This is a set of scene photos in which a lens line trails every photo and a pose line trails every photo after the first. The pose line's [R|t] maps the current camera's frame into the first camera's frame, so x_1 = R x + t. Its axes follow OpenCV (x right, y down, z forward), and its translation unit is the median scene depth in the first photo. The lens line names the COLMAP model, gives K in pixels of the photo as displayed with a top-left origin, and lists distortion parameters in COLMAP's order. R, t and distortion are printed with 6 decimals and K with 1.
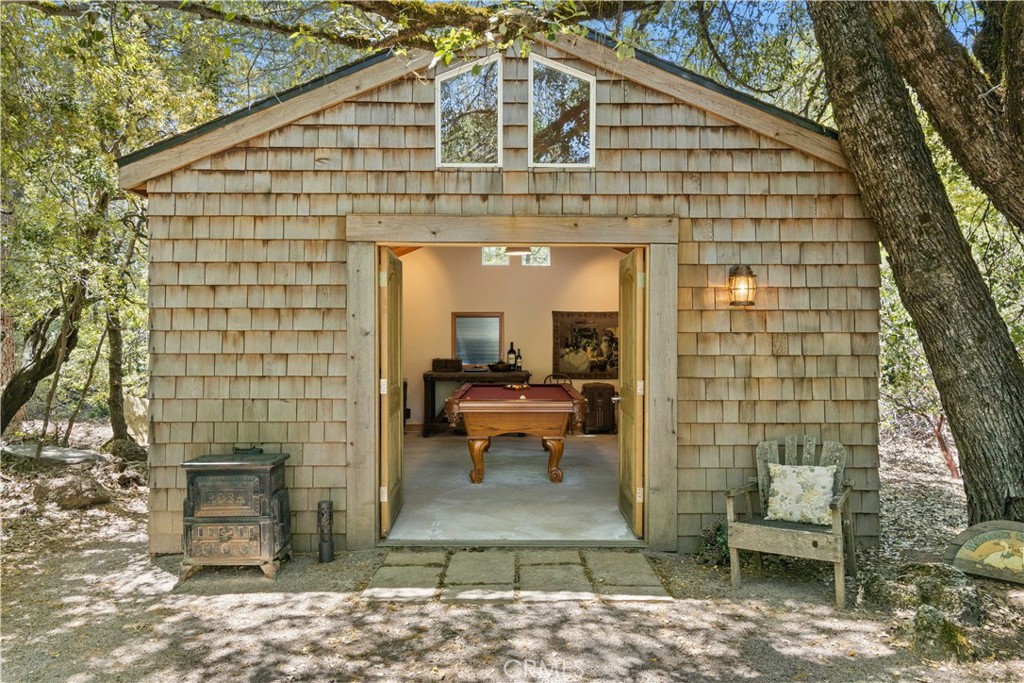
lens RADIAL K [[695.4, 0, 508.4], [0, 695.4, 340.4], [0, 0, 1]] dist [-0.001521, -0.001120]
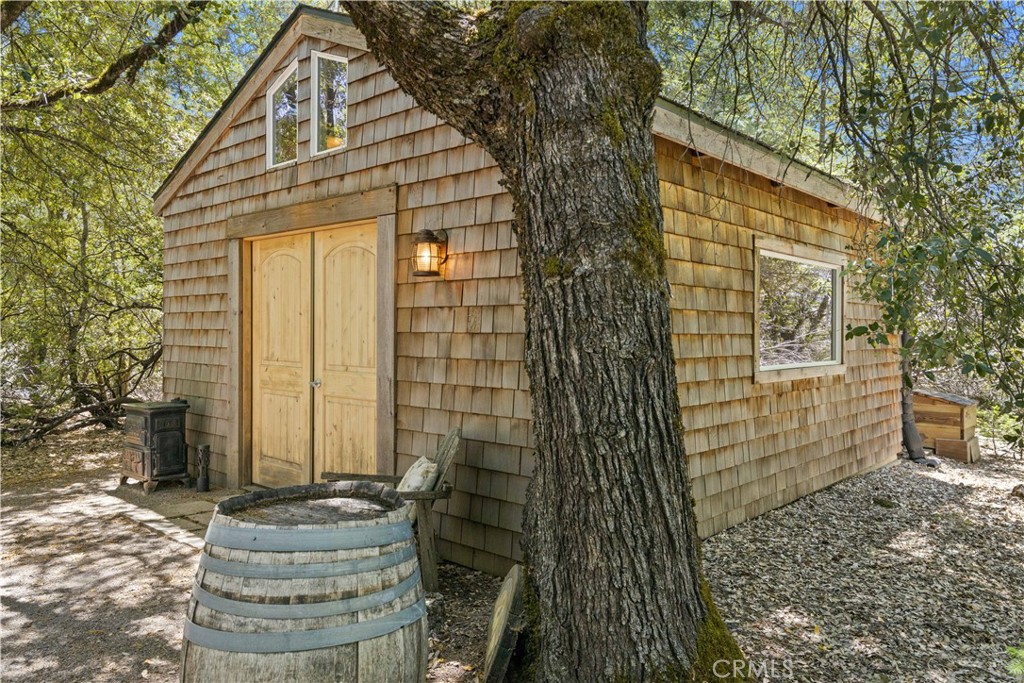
lens RADIAL K [[727.5, 0, 534.6], [0, 727.5, 320.4], [0, 0, 1]] dist [0.002892, 0.001945]
pose [[0.738858, -0.006273, -0.673832, 1.041061], [0.001294, 0.999968, -0.007890, 0.013653], [0.673860, 0.004957, 0.738843, 0.399753]]
